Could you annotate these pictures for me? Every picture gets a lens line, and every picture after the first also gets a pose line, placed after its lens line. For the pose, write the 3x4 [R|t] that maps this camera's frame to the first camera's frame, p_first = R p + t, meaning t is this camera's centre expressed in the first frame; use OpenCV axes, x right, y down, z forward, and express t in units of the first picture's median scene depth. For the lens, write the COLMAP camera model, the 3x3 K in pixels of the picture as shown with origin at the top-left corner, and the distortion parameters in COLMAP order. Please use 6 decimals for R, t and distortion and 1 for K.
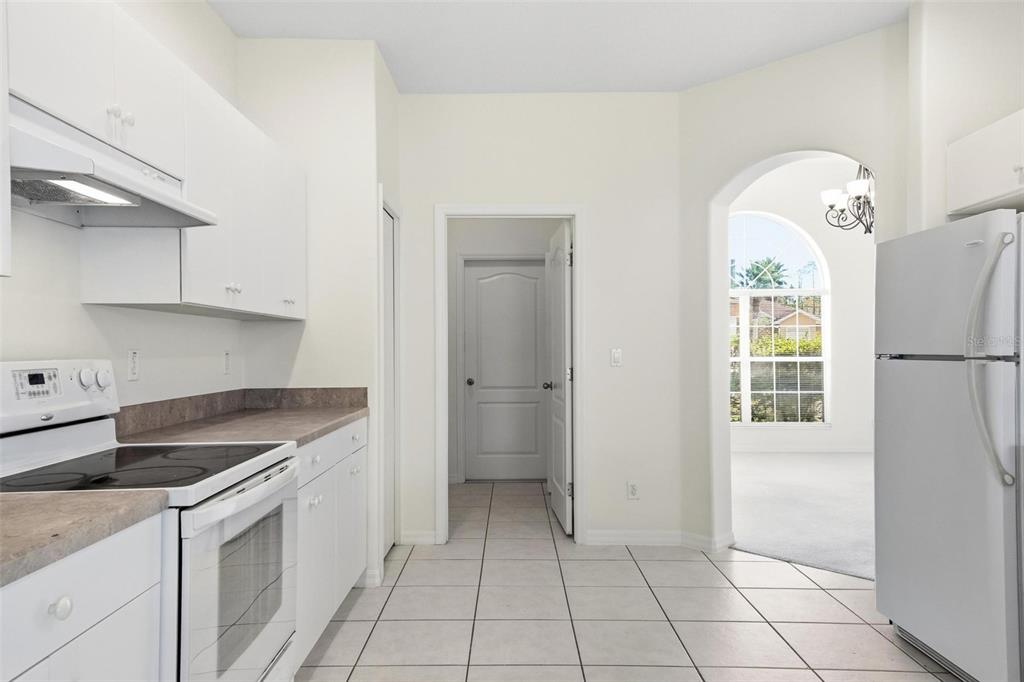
lens RADIAL K [[692.0, 0, 512.0], [0, 692.0, 341.0], [0, 0, 1]] dist [0.059770, 0.000096]
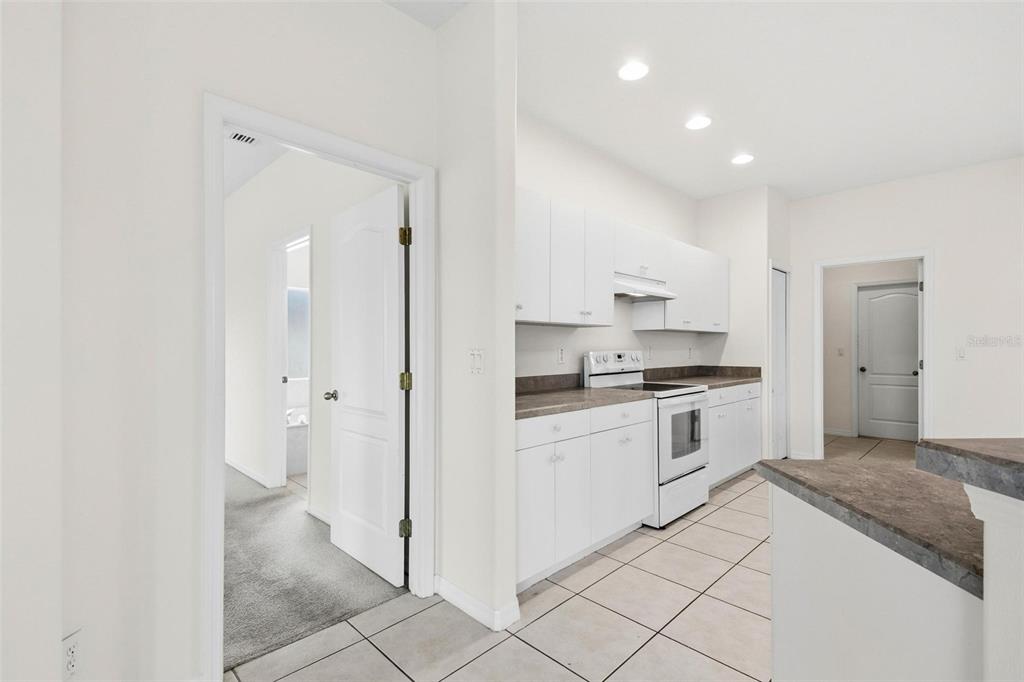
lens RADIAL K [[464.3, 0, 530.0], [0, 464.3, 343.6], [0, 0, 1]] dist [0.028183, -0.000055]
pose [[0.713929, 0.001068, -0.700217, 0.272325], [0.004152, 0.999975, 0.005758, -0.009403], [0.700206, -0.007019, 0.713906, -0.416493]]
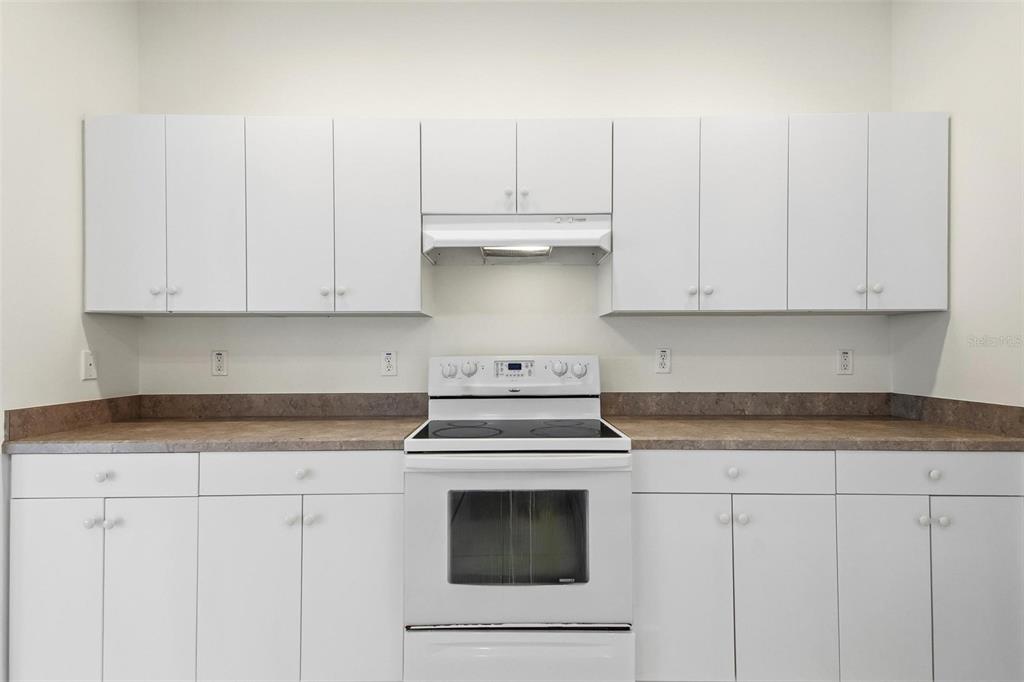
lens RADIAL K [[529.2, 0, 512.0], [0, 529.2, 341.0], [0, 0, 1]] dist [0.036636, -0.000027]
pose [[-0.006647, -0.009624, -0.999932, 0.338450], [0.014145, 0.999853, -0.009717, 0.003291], [0.999878, -0.014208, -0.006510, 0.594857]]
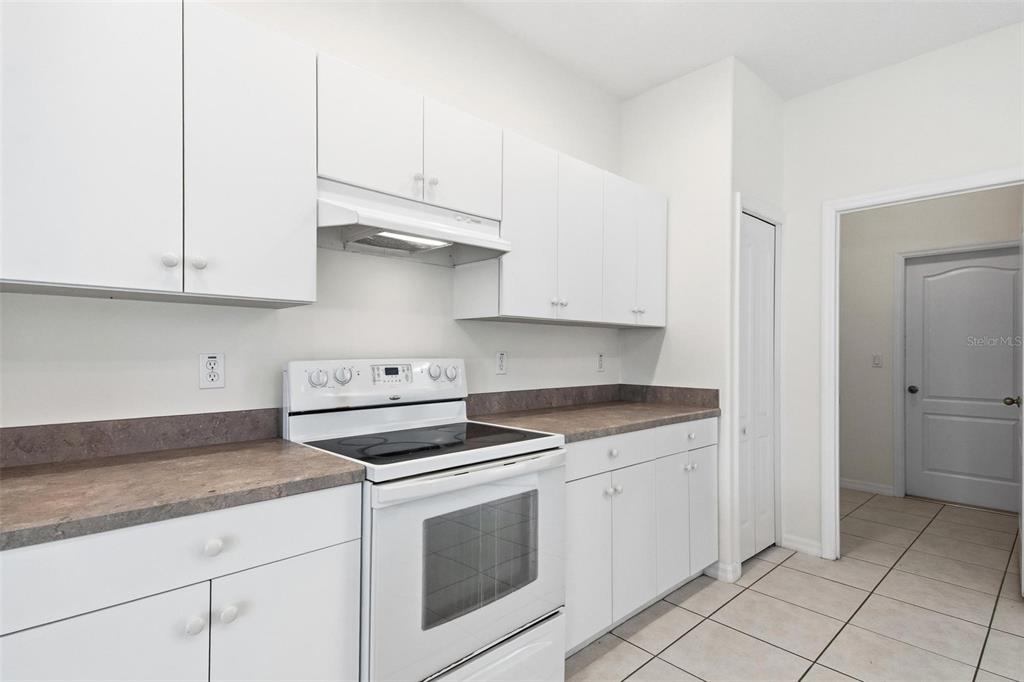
lens RADIAL K [[507.7, 0, 511.9], [0, 507.7, 346.4], [0, 0, 1]] dist [0.051836, -0.020513]
pose [[0.682828, 0.002070, -0.730577, 0.163777], [-0.000201, 0.999996, 0.002645, -0.000571], [0.730580, -0.001660, 0.682826, 0.272451]]
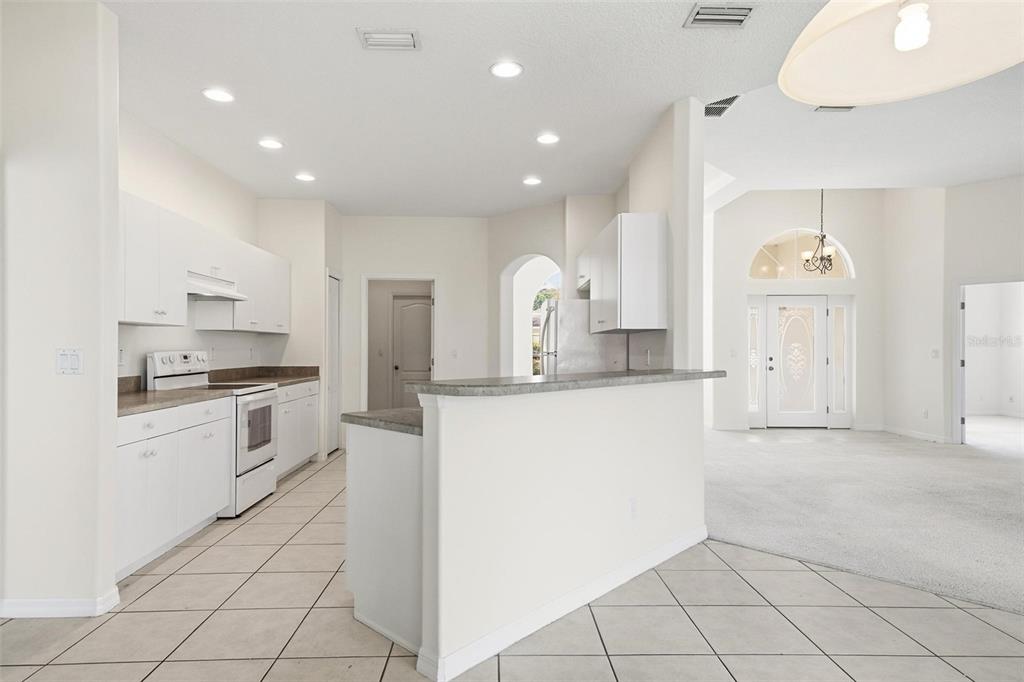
lens RADIAL K [[584.5, 0, 508.2], [0, 584.5, 345.6], [0, 0, 1]] dist [0.047204, 0.000219]
pose [[0.999656, 0.009950, 0.024248, 0.357281], [-0.010121, 0.999925, 0.006953, -0.015401], [-0.024177, -0.007196, 0.999682, -0.876246]]
